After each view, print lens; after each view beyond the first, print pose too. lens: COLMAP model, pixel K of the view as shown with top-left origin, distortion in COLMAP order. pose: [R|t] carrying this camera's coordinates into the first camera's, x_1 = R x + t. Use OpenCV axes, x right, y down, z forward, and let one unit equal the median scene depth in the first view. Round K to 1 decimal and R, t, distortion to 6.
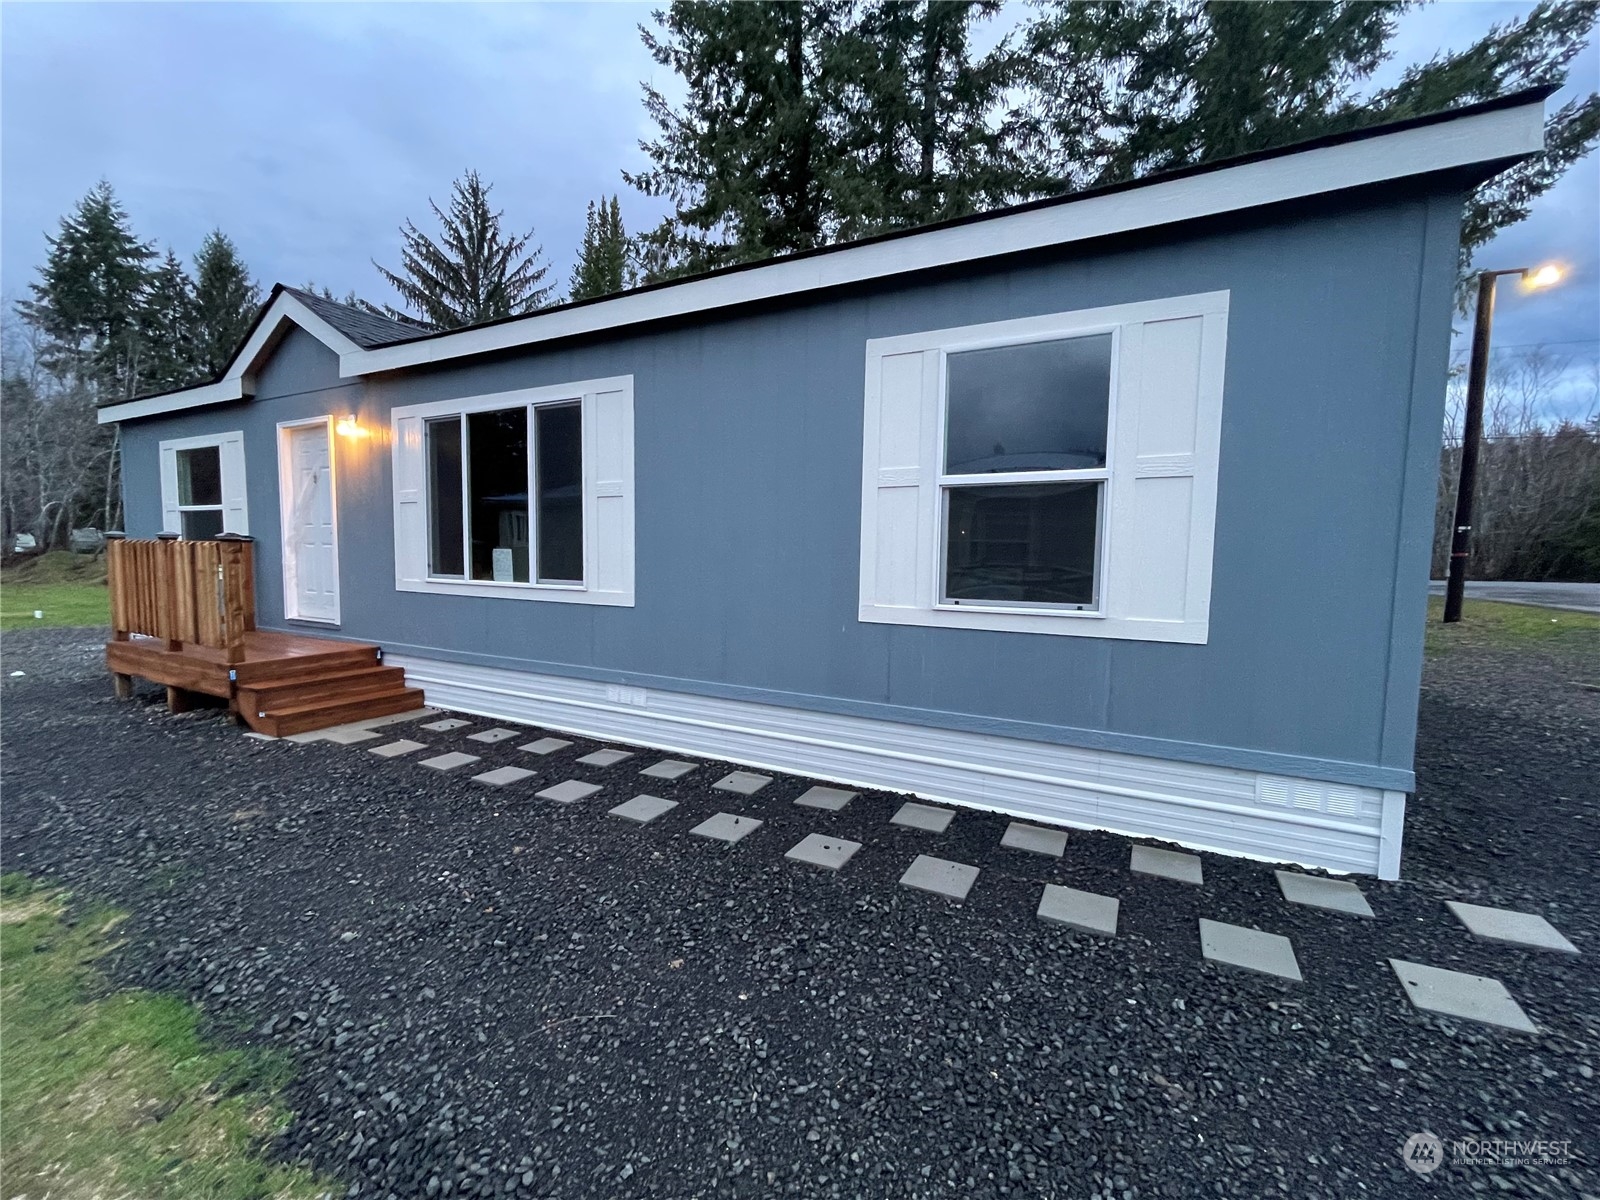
lens RADIAL K [[653.8, 0, 797.9], [0, 653.8, 608.8], [0, 0, 1]] dist [-0.016098, 0.000094]
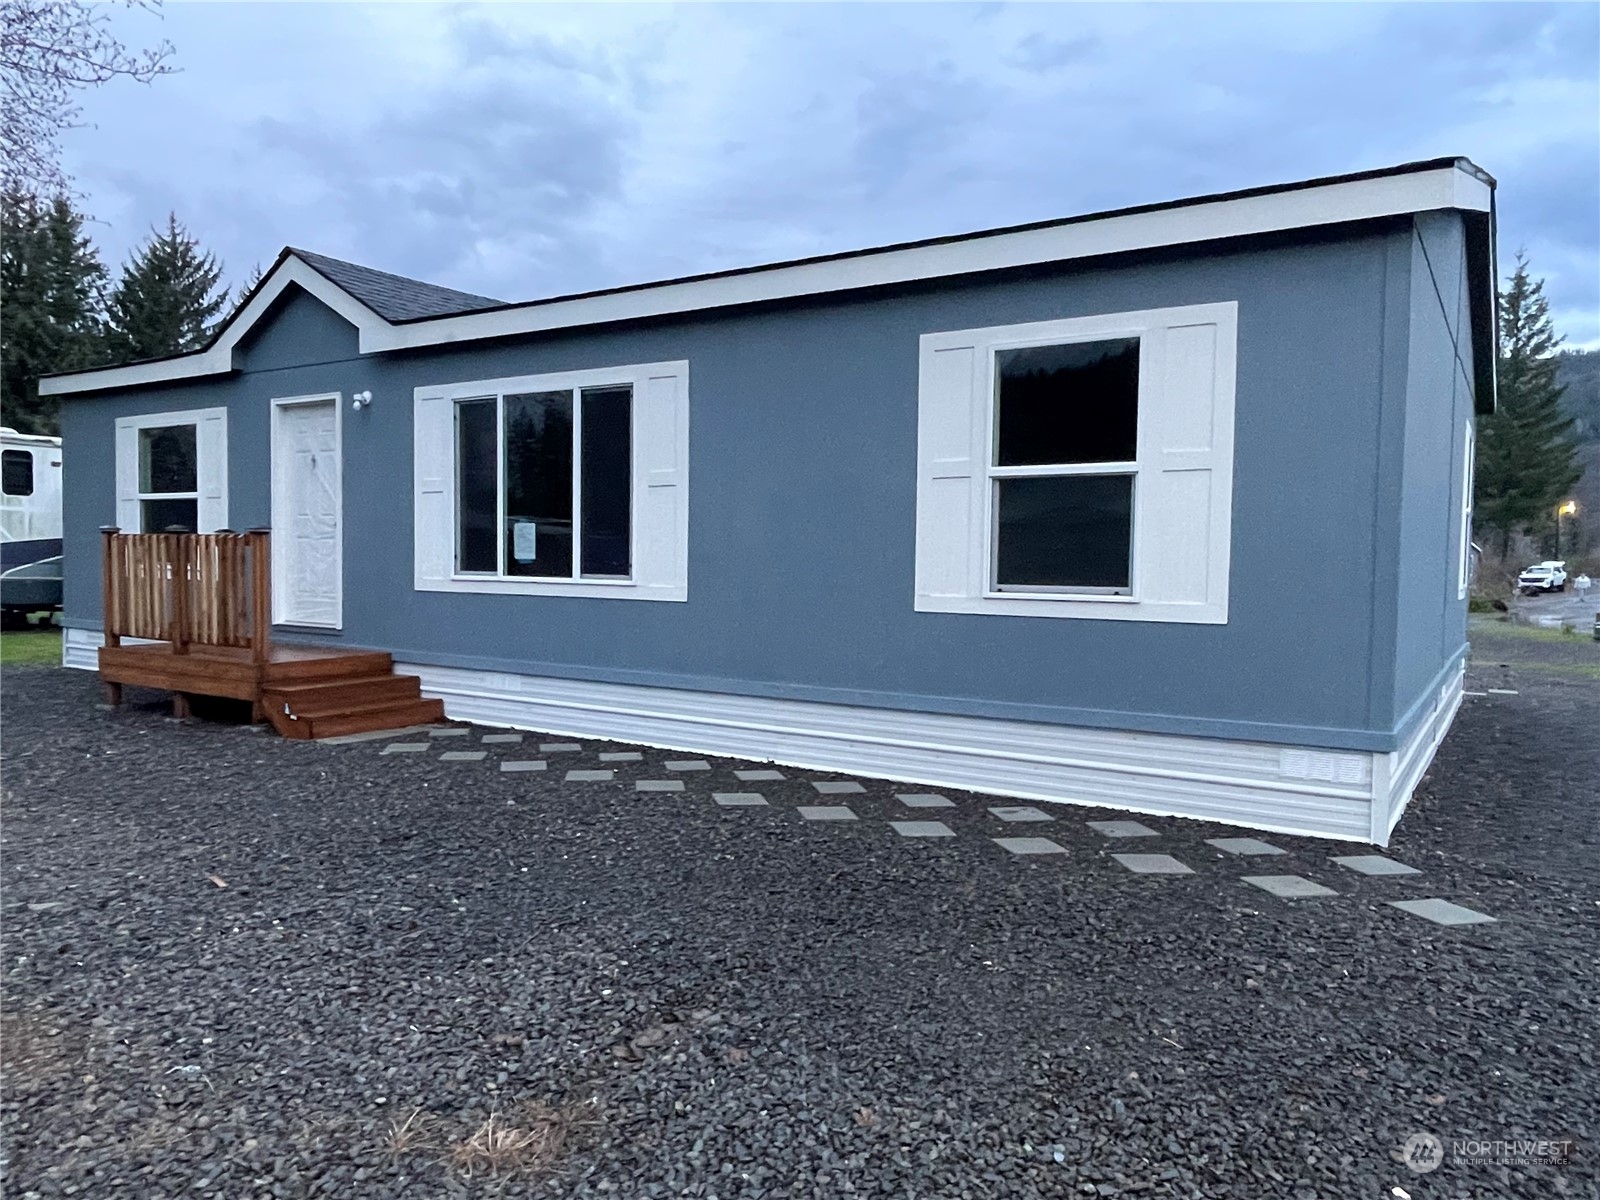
lens RADIAL K [[1122.1, 0, 792.4], [0, 1122.1, 599.4], [0, 0, 1]] dist [-0.004400, 0.007909]
pose [[0.994713, 0.003834, -0.102619, 0.066271], [-0.009147, 0.998639, -0.051350, 0.072020], [0.102282, 0.052018, 0.993394, -0.569919]]
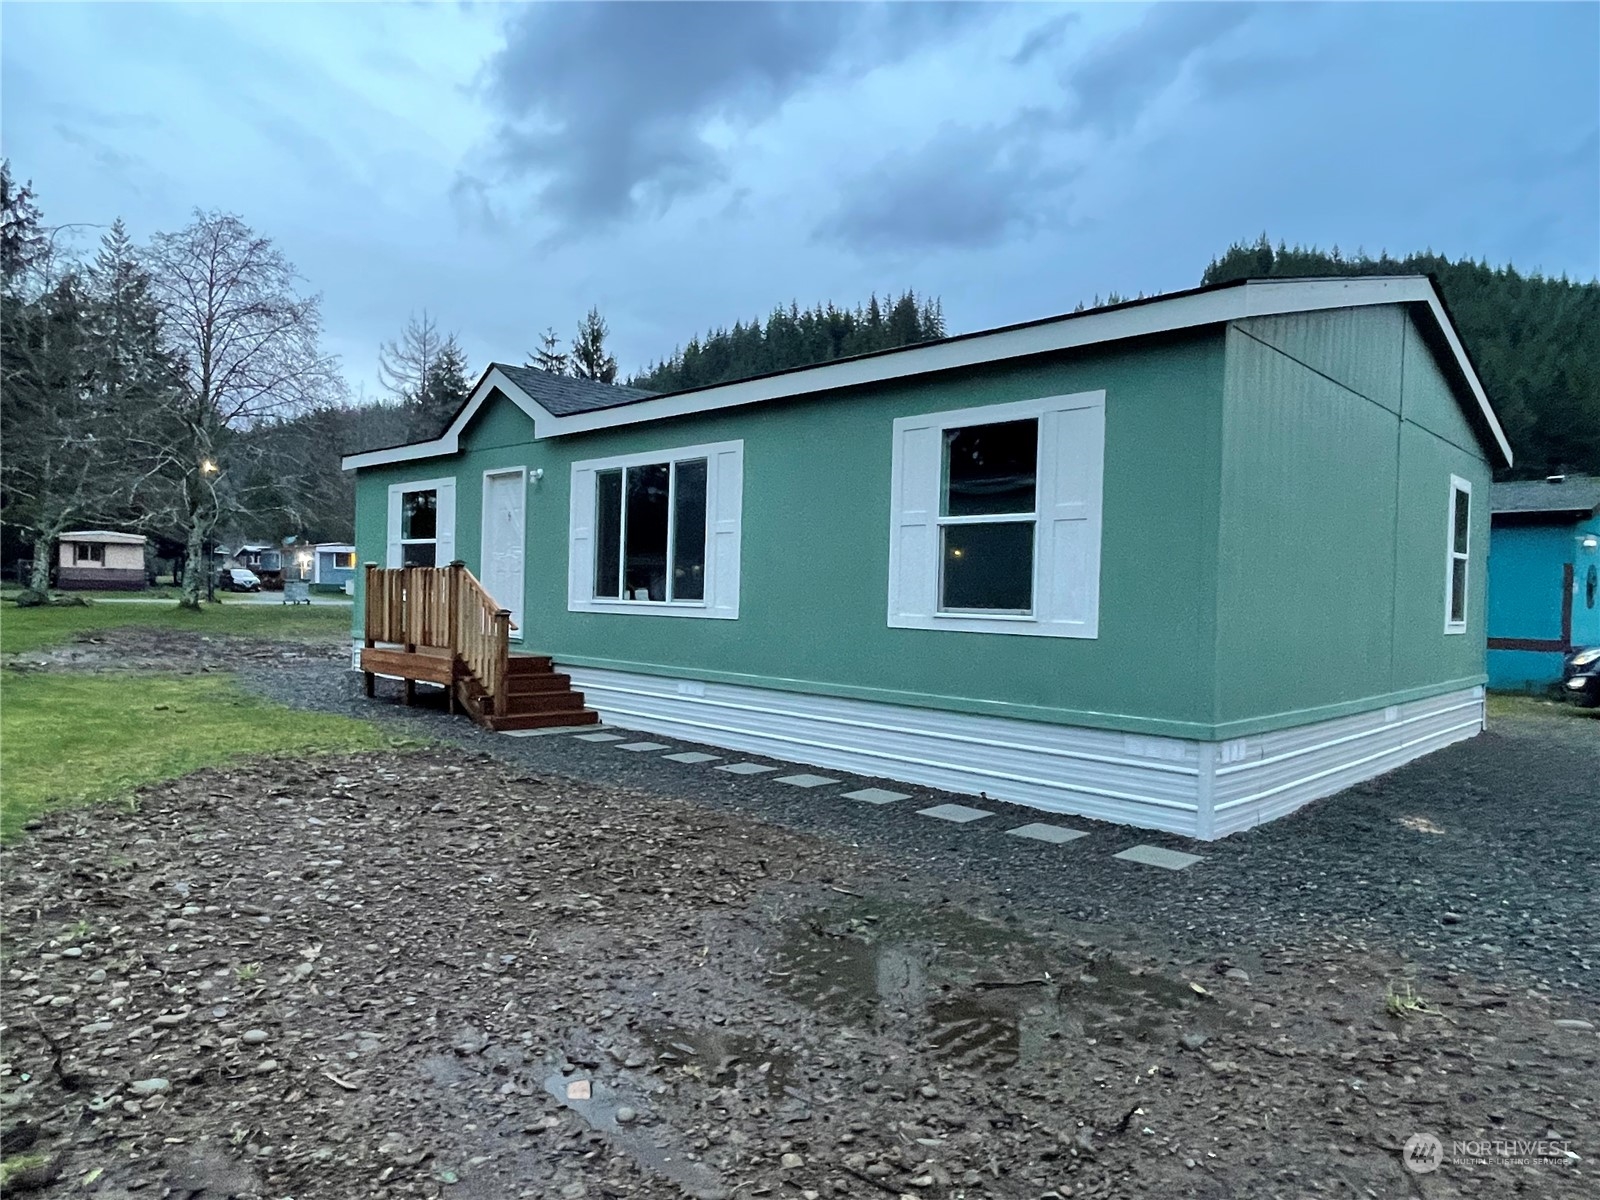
lens RADIAL K [[992.5, 0, 789.9], [0, 992.5, 596.0], [0, 0, 1]] dist [-0.003186, -0.010344]
pose [[0.952254, 0.006944, -0.305228, 0.406038], [-0.034038, 0.995923, -0.083536, 0.102742], [0.303403, 0.089937, 0.948608, -0.752180]]
